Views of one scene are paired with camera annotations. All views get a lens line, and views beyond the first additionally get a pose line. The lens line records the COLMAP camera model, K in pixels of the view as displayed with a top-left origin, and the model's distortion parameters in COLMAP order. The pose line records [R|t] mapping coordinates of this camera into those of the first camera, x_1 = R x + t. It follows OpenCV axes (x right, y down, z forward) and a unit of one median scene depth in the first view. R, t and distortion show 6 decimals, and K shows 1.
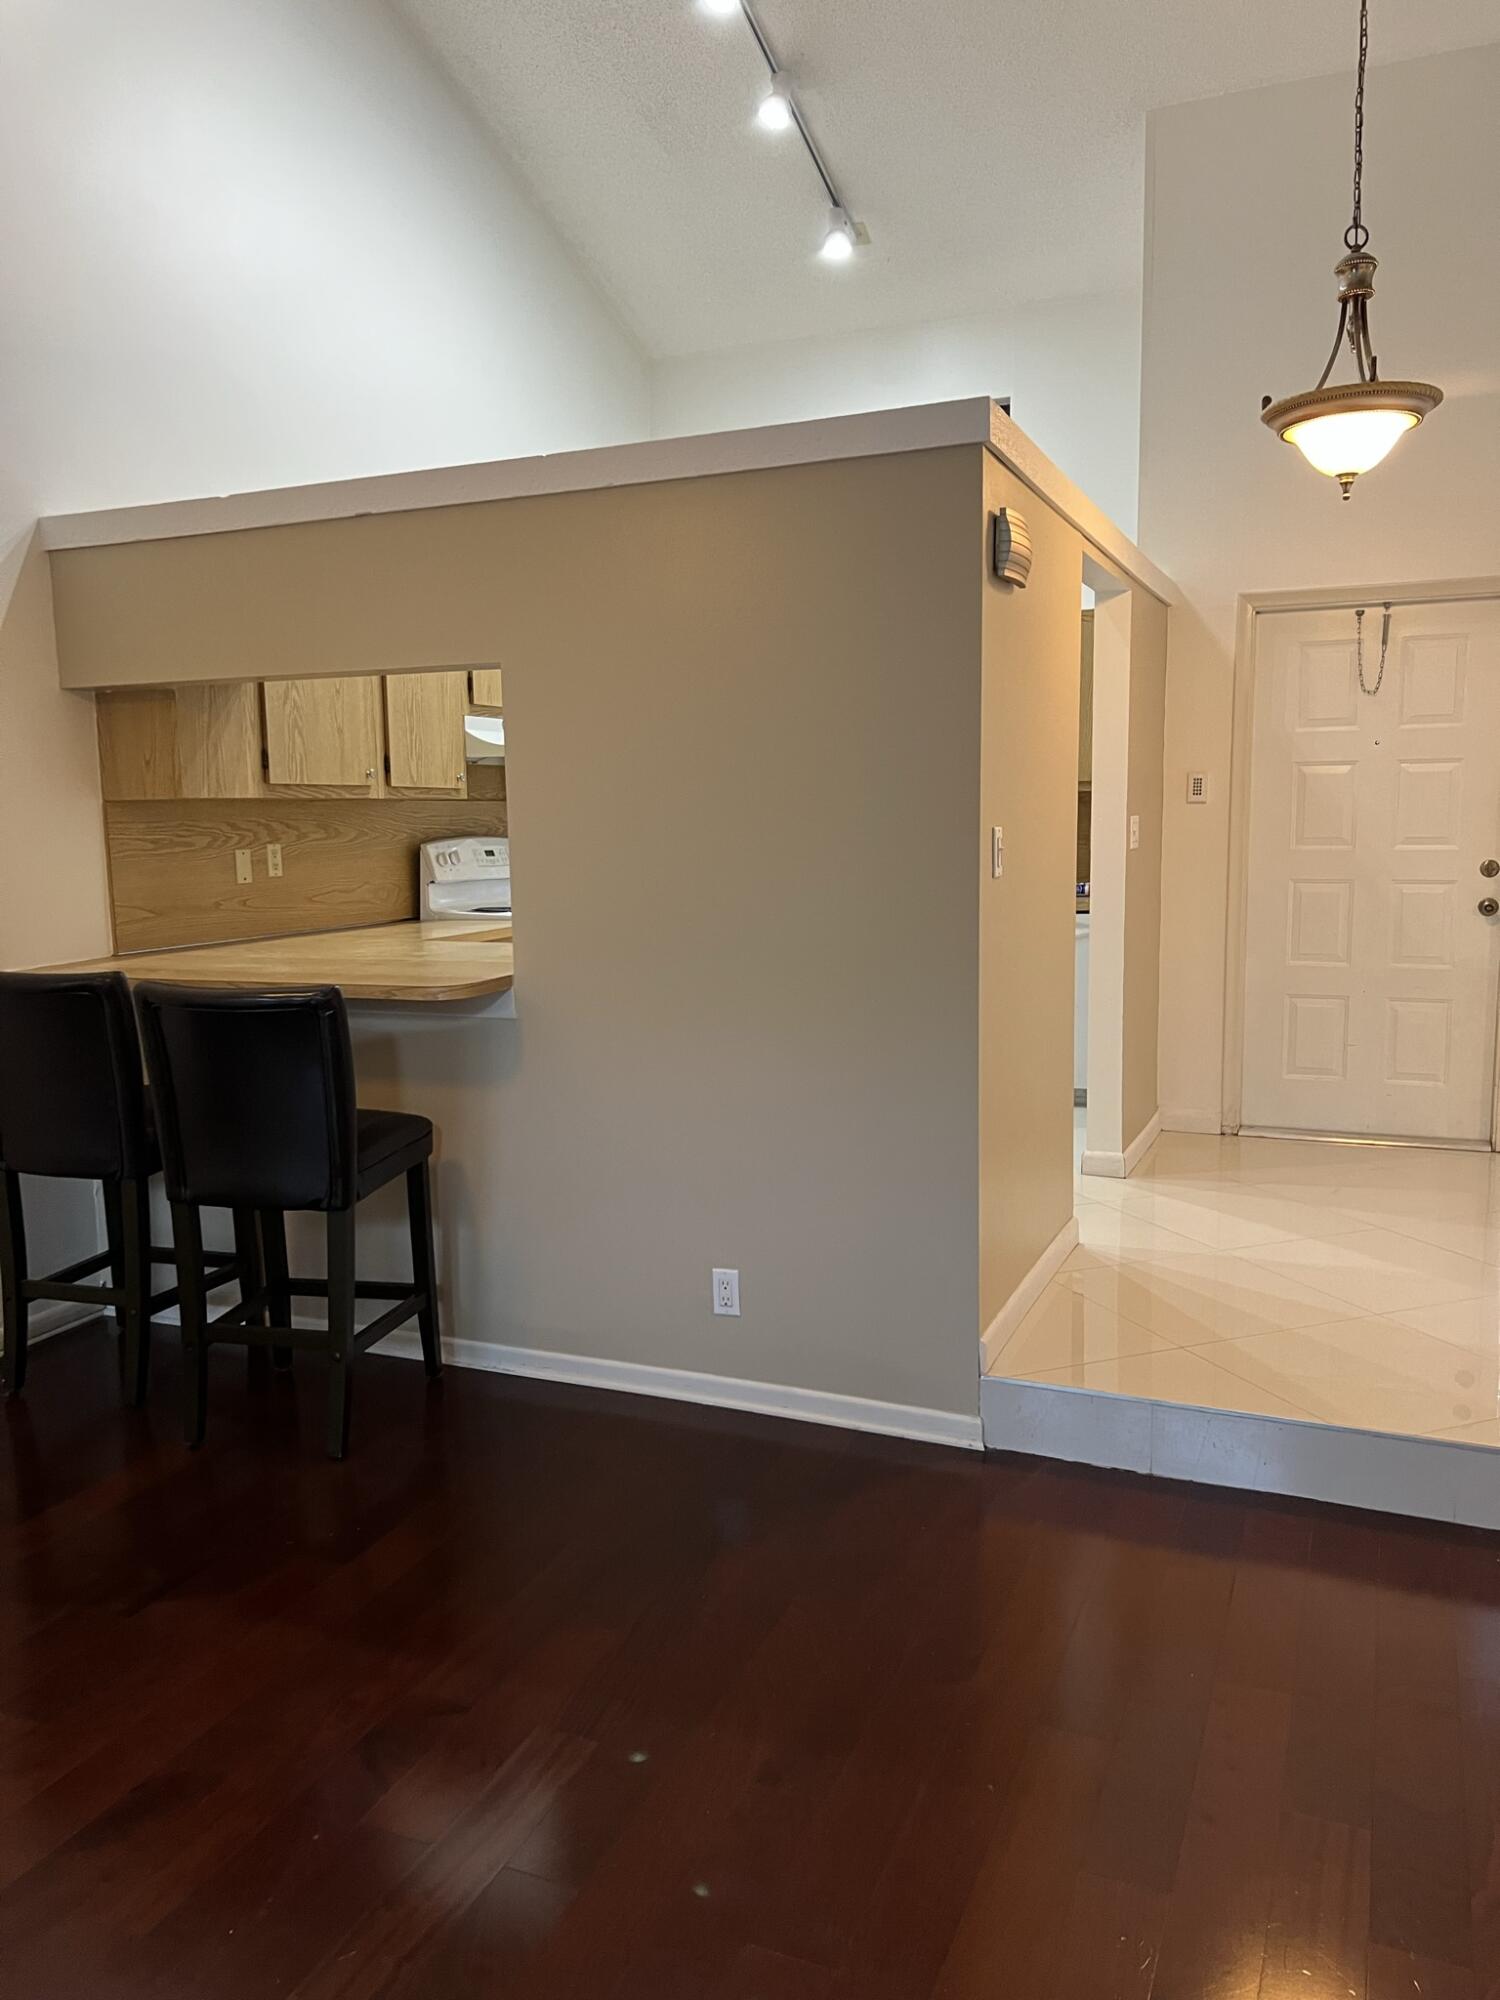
lens RADIAL K [[1502.8, 0, 734.6], [0, 1502.8, 1007.5], [0, 0, 1]] dist [0.117177, -0.137322]
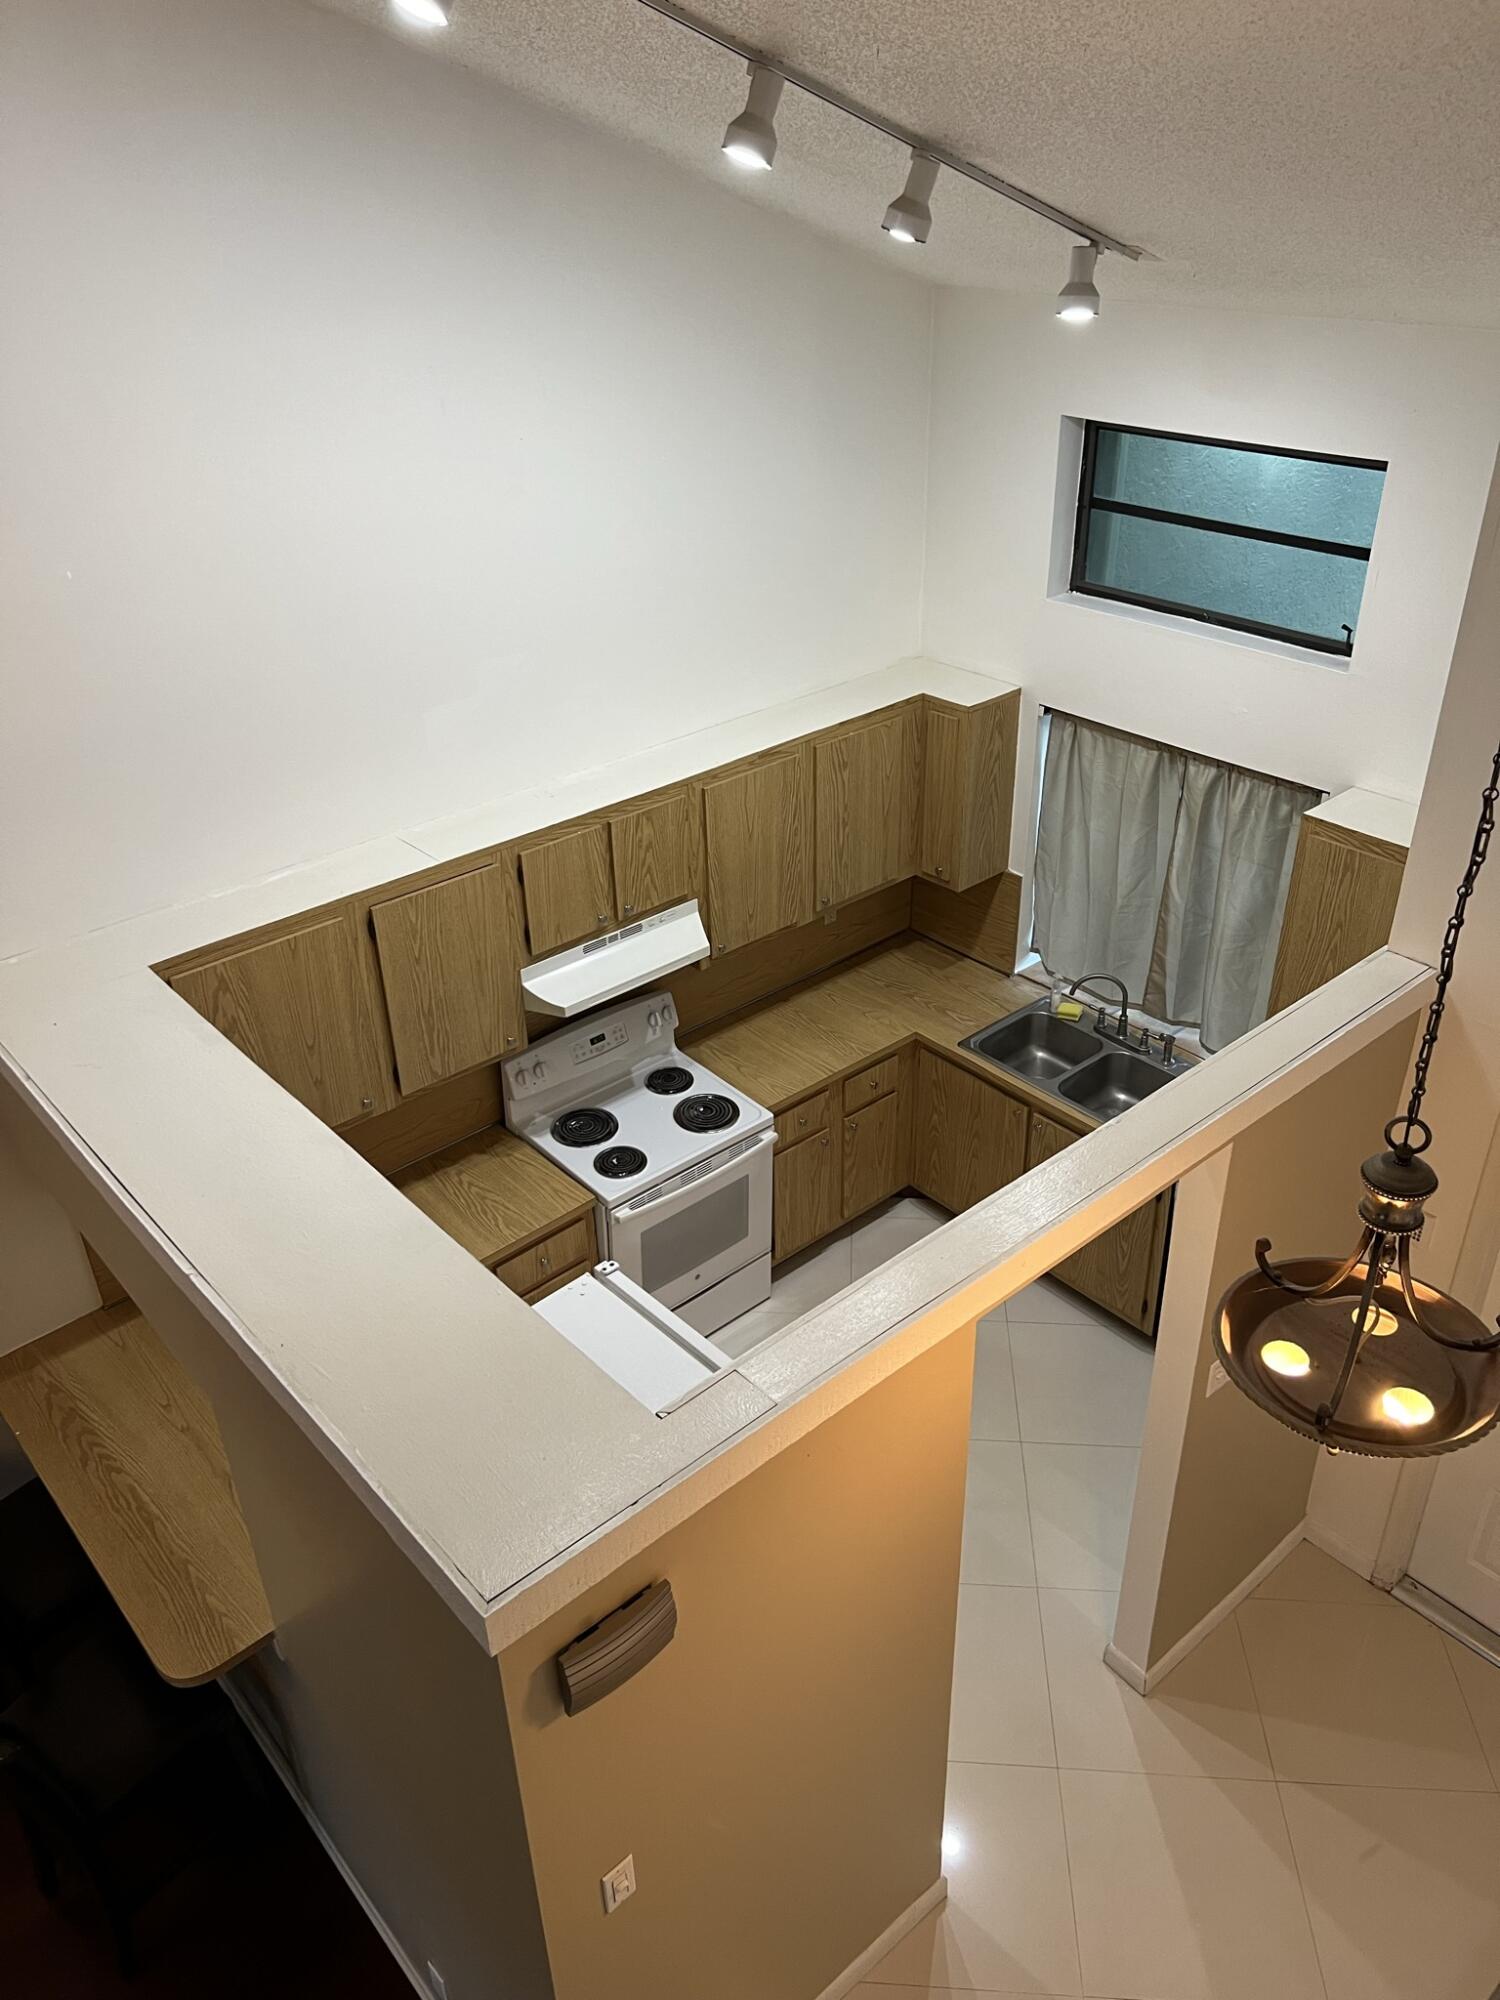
lens RADIAL K [[1502.8, 0, 734.6], [0, 1502.8, 1007.5], [0, 0, 1]] dist [0.117177, -0.137322]
pose [[0.902774, 0.214927, -0.372566, 0.357817], [-0.043245, 0.907167, 0.418542, -0.727262], [0.427936, -0.361737, 0.828262, 0.413526]]
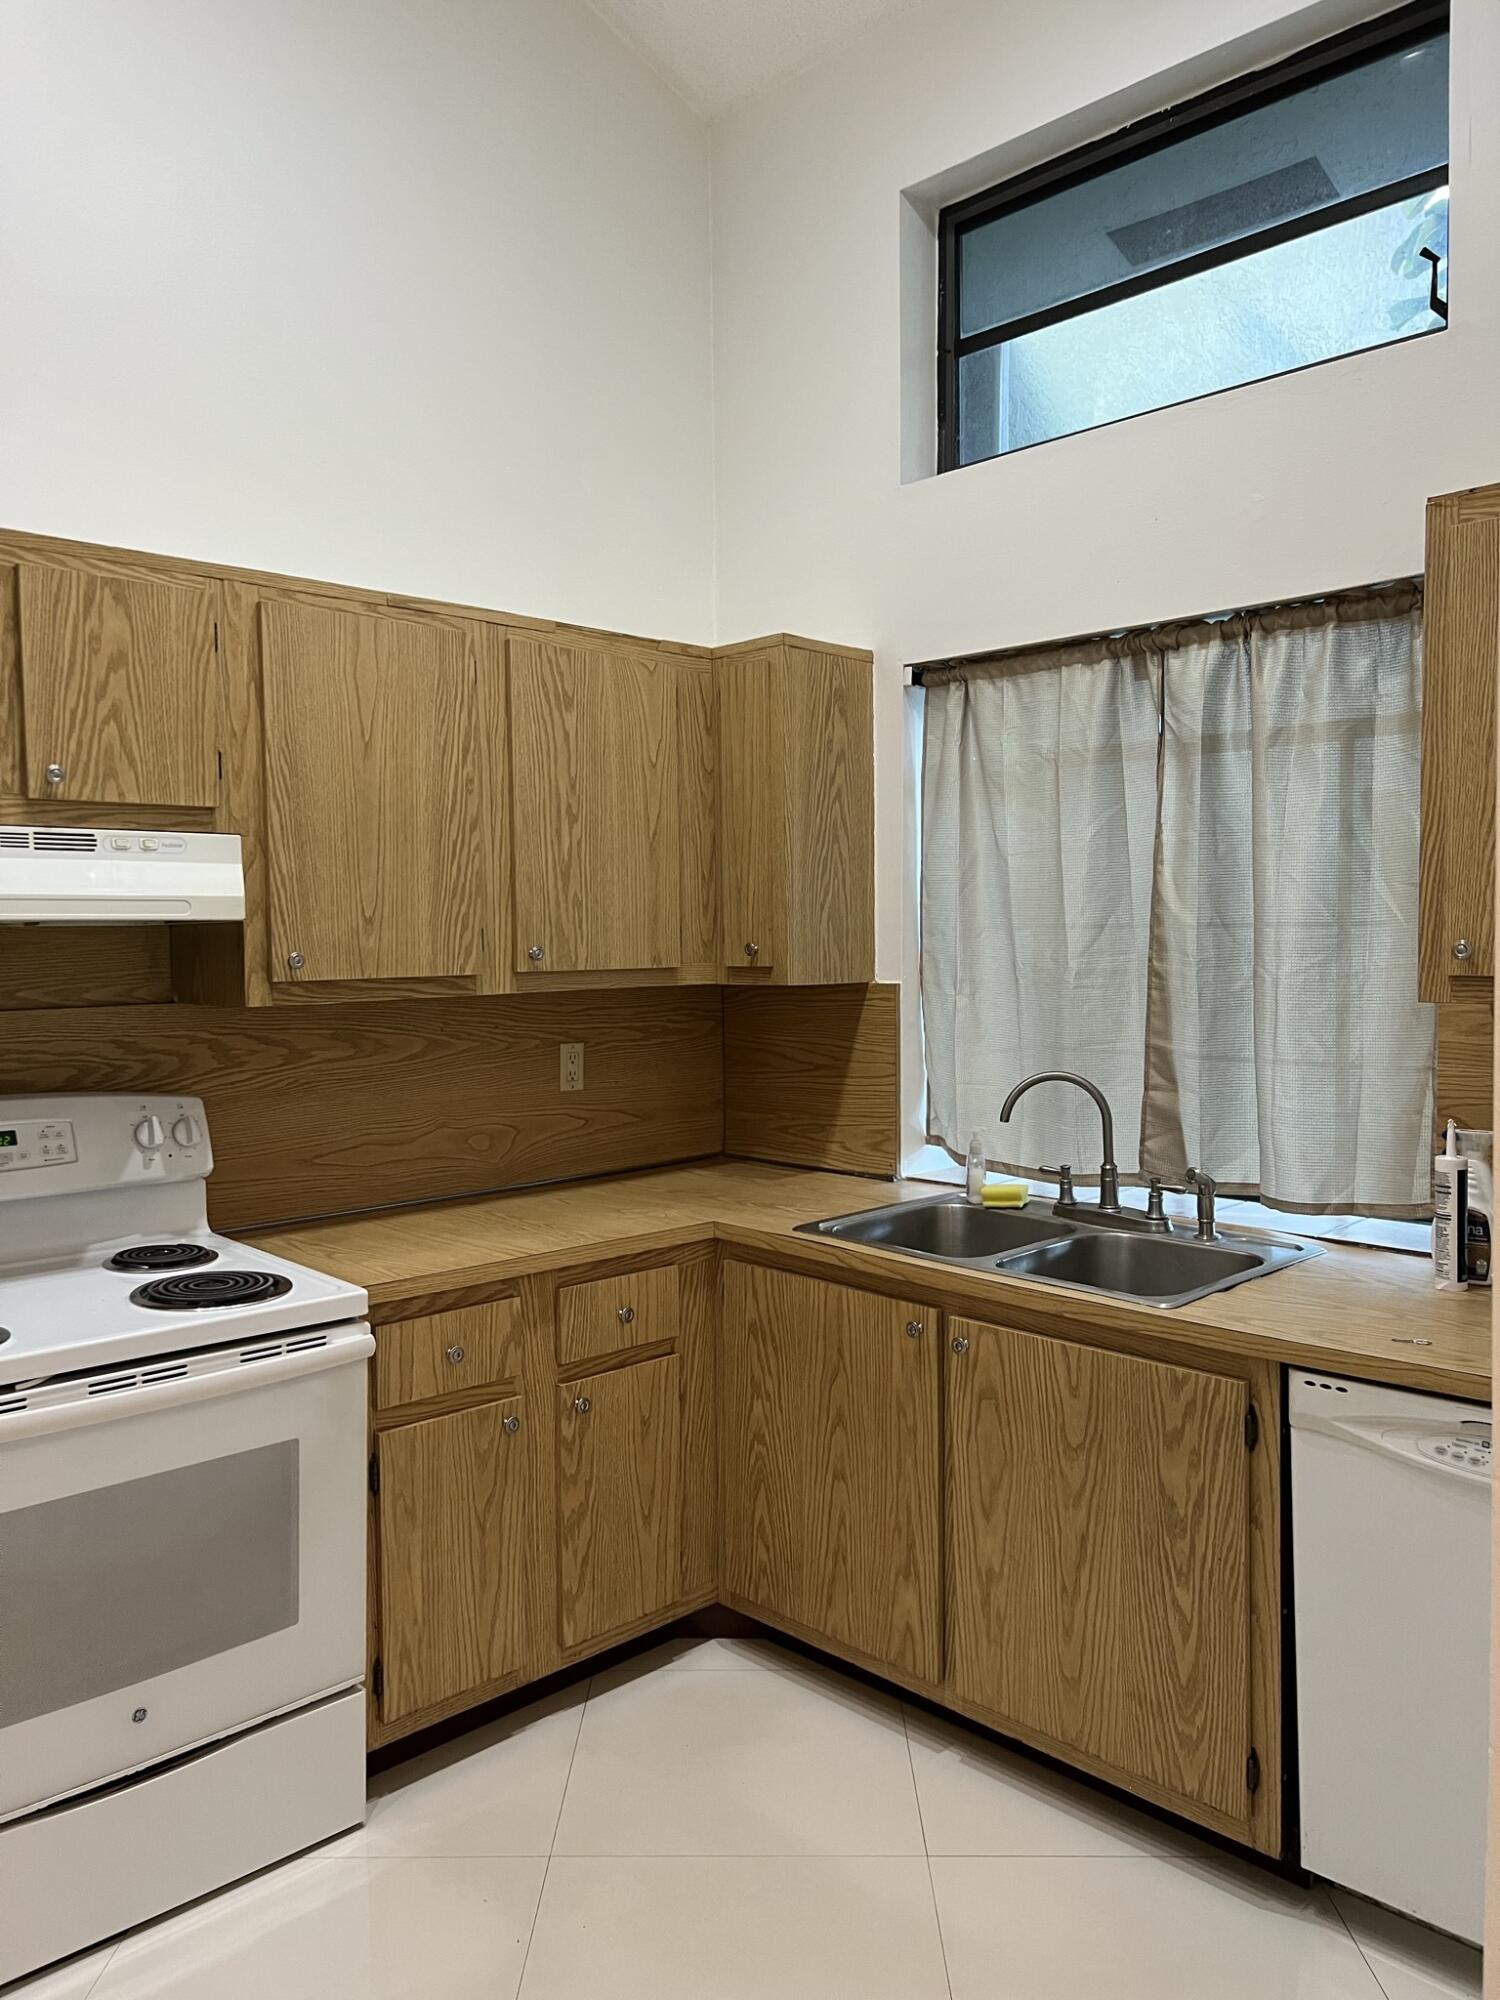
lens RADIAL K [[1512.4, 0, 750.0], [0, 1512.4, 1000.0], [0, 0, 1]] dist [0.120712, -0.212366]
pose [[0.929481, 0.028996, -0.367728, 0.269046], [-0.054836, 0.996690, -0.060014, -0.179799], [0.364771, 0.075947, 0.927995, 0.979922]]
